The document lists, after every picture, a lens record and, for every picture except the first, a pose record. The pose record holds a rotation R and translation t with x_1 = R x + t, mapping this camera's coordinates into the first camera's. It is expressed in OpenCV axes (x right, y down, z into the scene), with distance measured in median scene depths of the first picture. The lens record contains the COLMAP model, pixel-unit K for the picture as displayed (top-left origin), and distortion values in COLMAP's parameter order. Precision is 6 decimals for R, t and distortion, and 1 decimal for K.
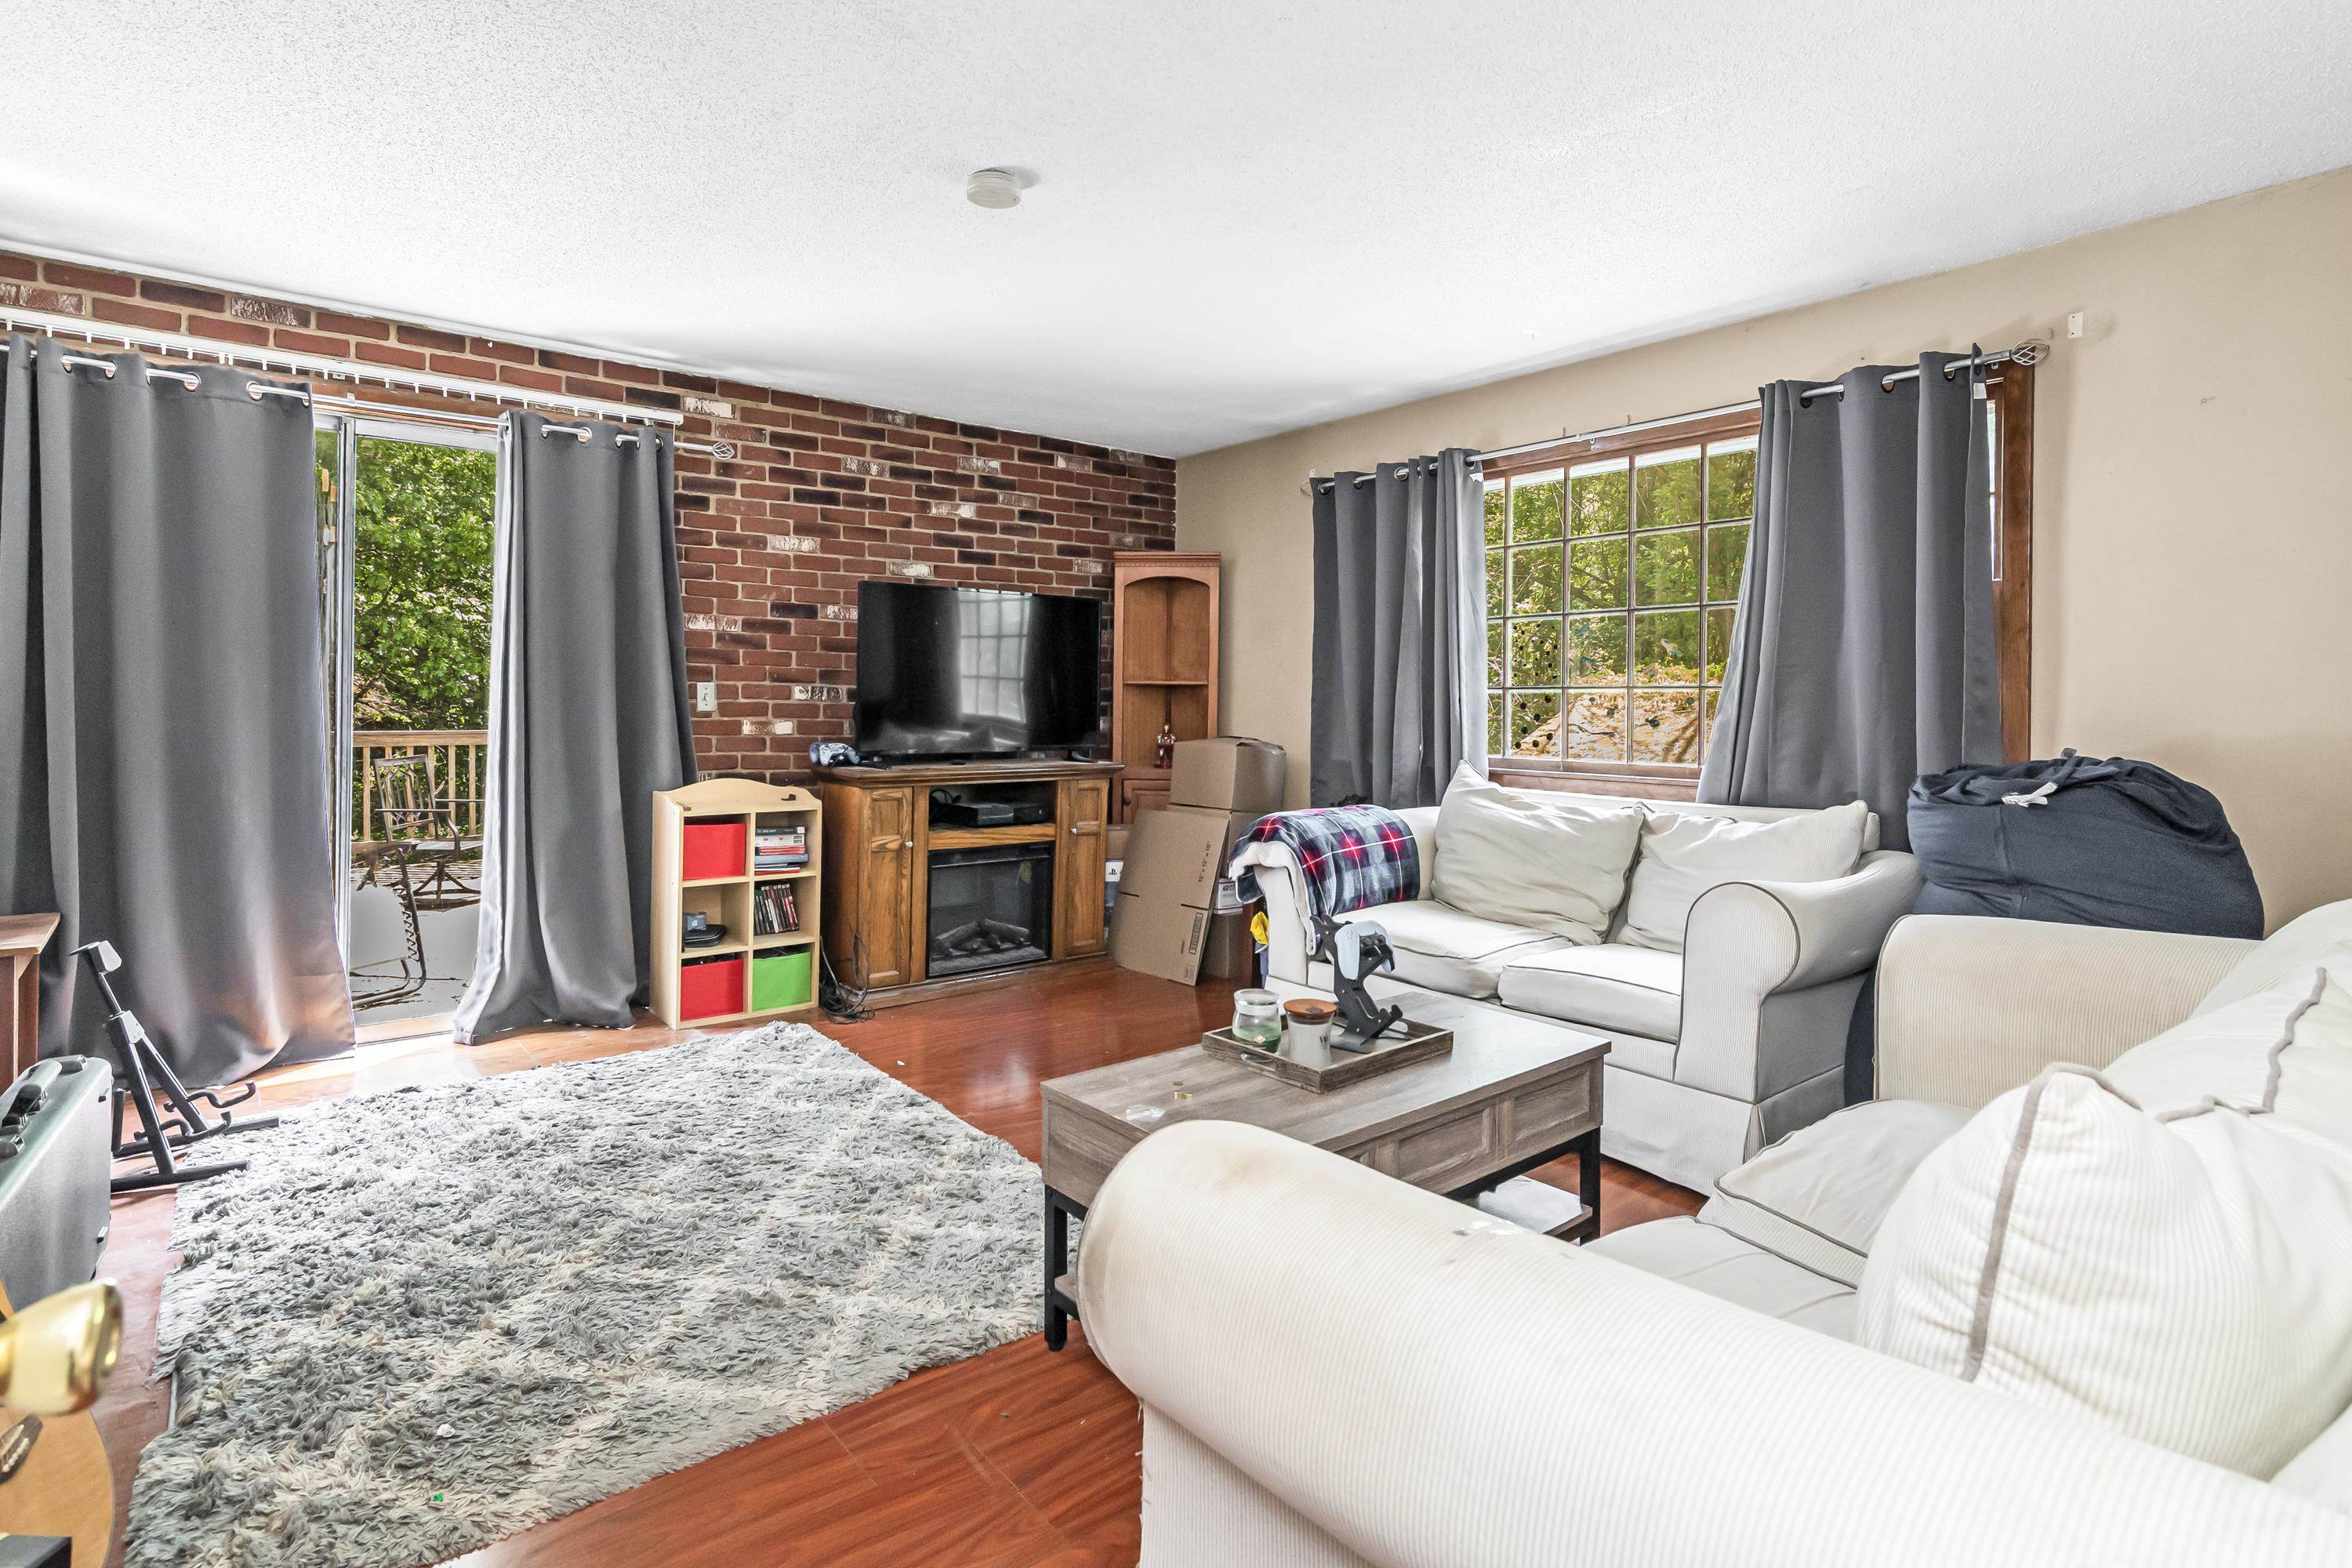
lens RADIAL K [[1159.6, 0, 1164.4], [0, 1159.6, 732.0], [0, 0, 1]] dist [-0.009514, 0.002321]
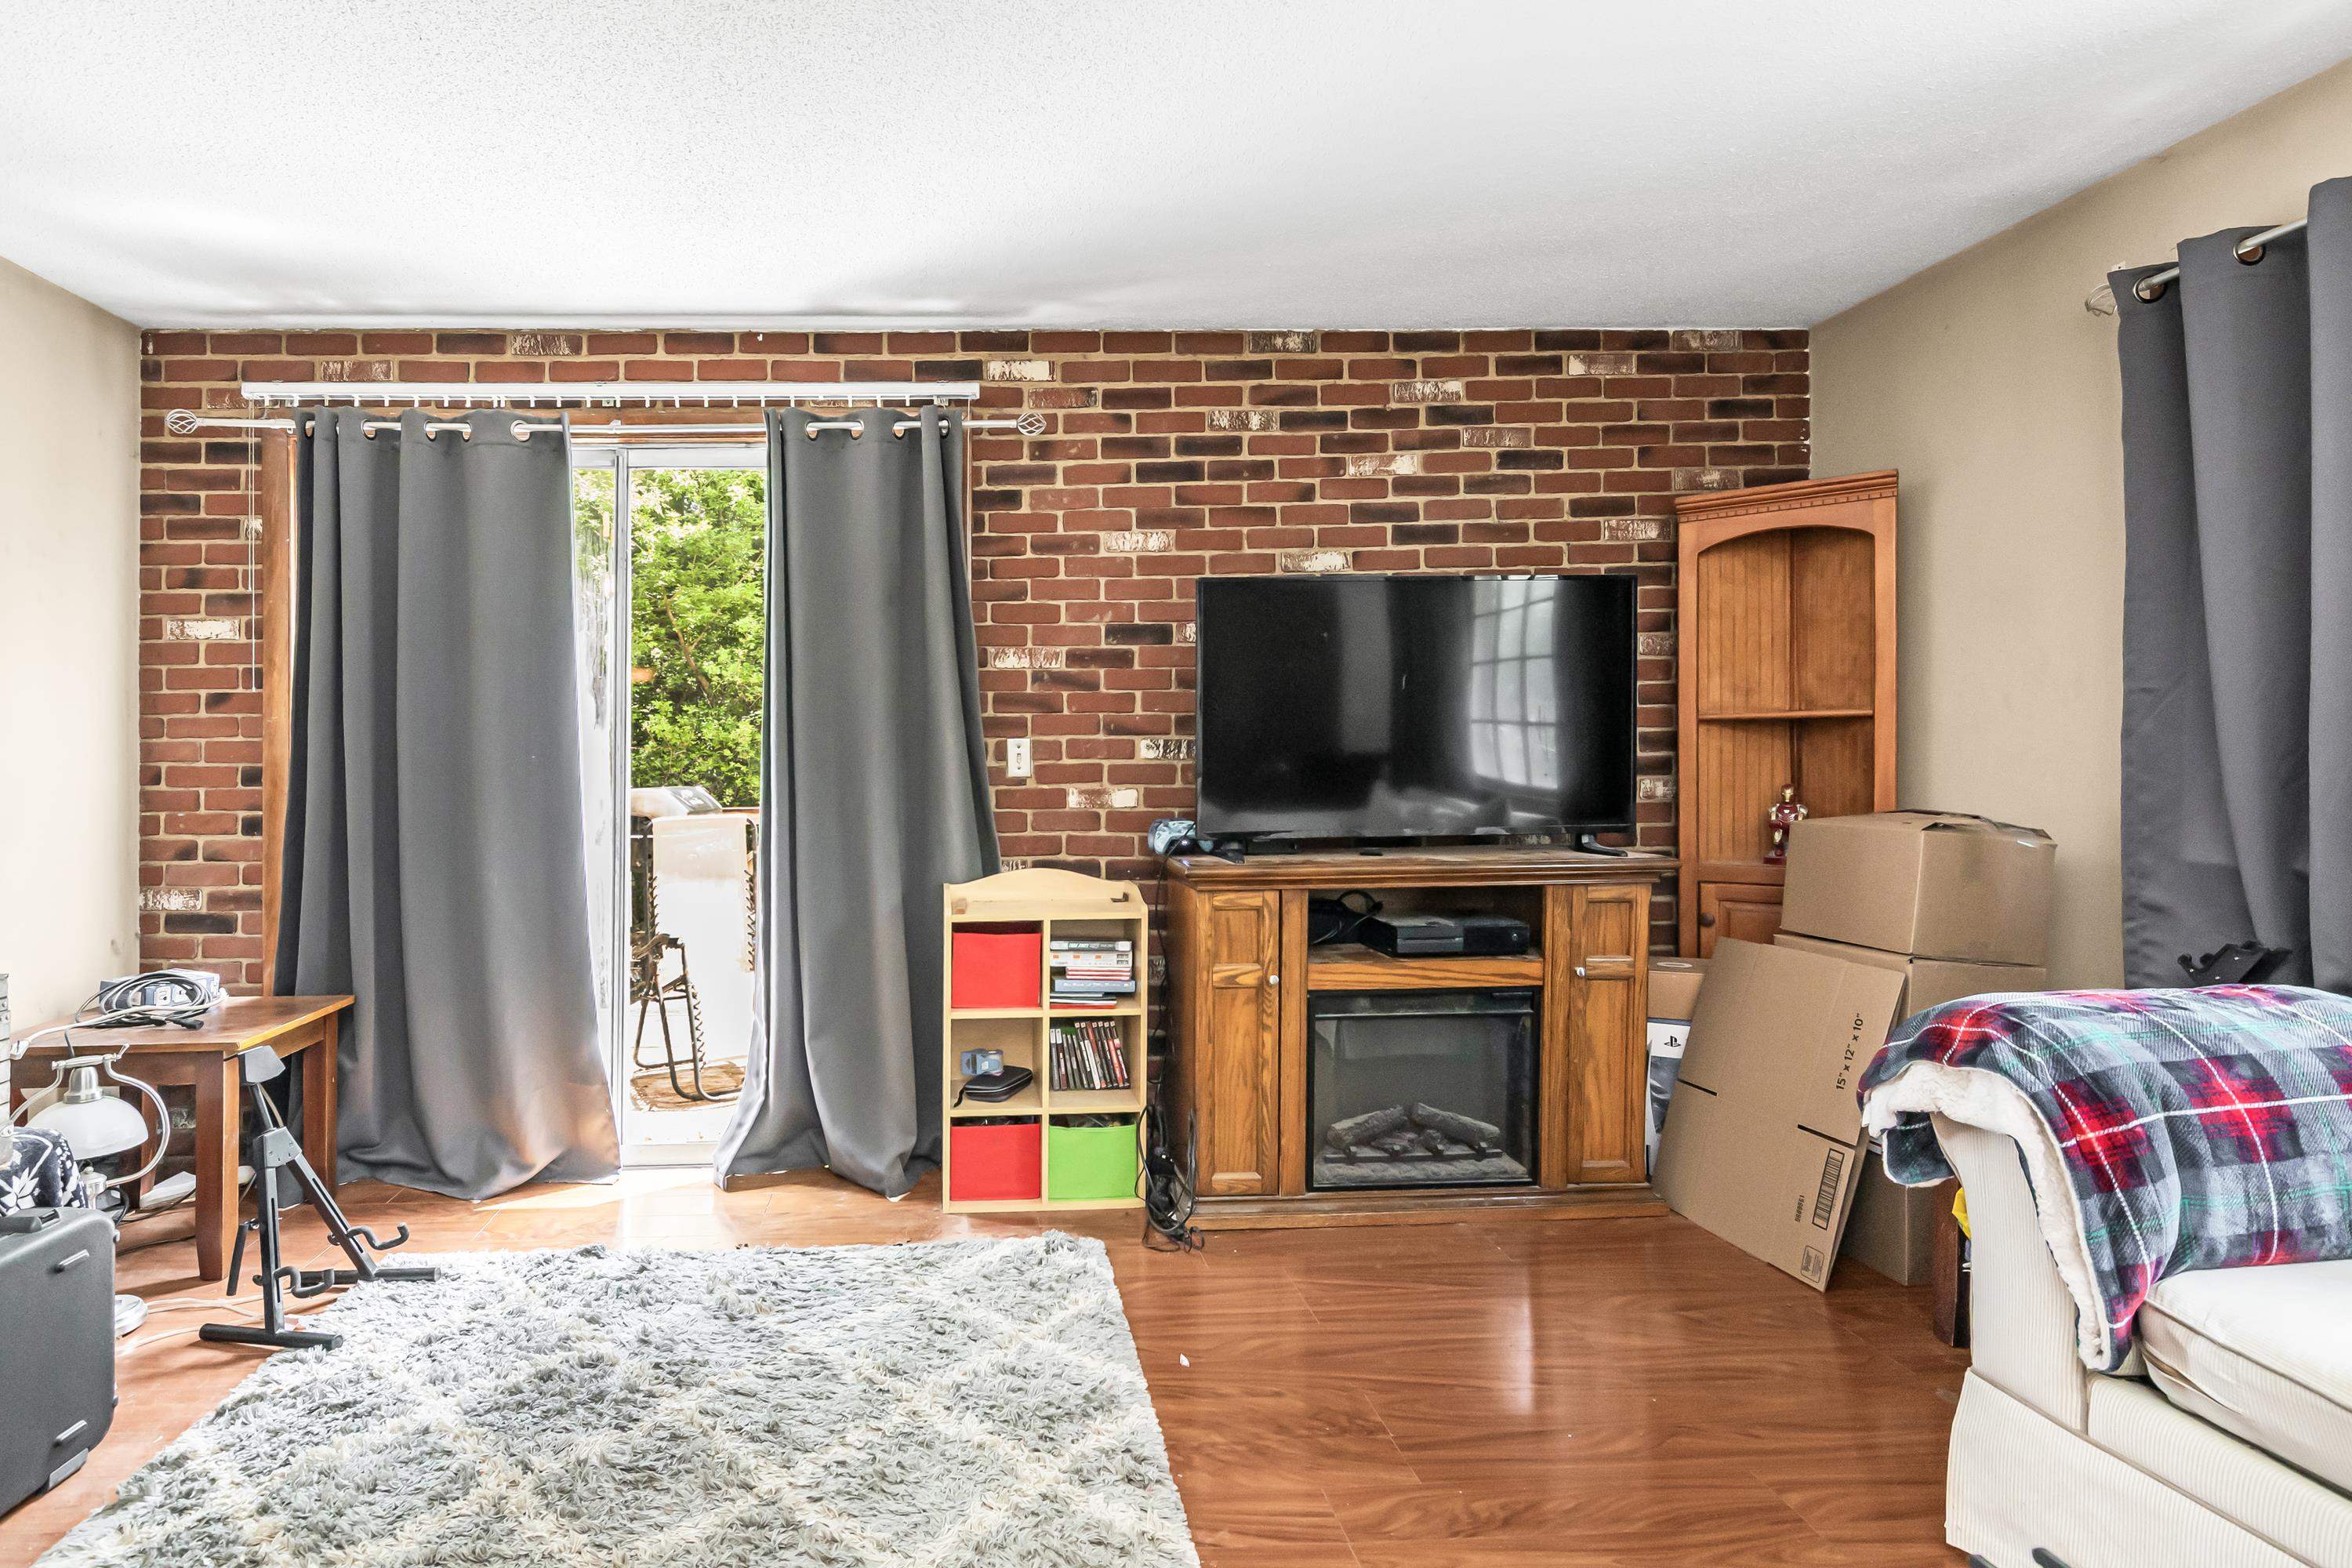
lens RADIAL K [[1074.4, 0, 1156.1], [0, 1074.4, 777.2], [0, 0, 1]] dist [0.000619, -0.001545]
pose [[0.799986, -0.011590, -0.599907, 0.088695], [0.005567, 0.999914, -0.011894, -0.008850], [0.599993, 0.006175, 0.799981, 0.490735]]
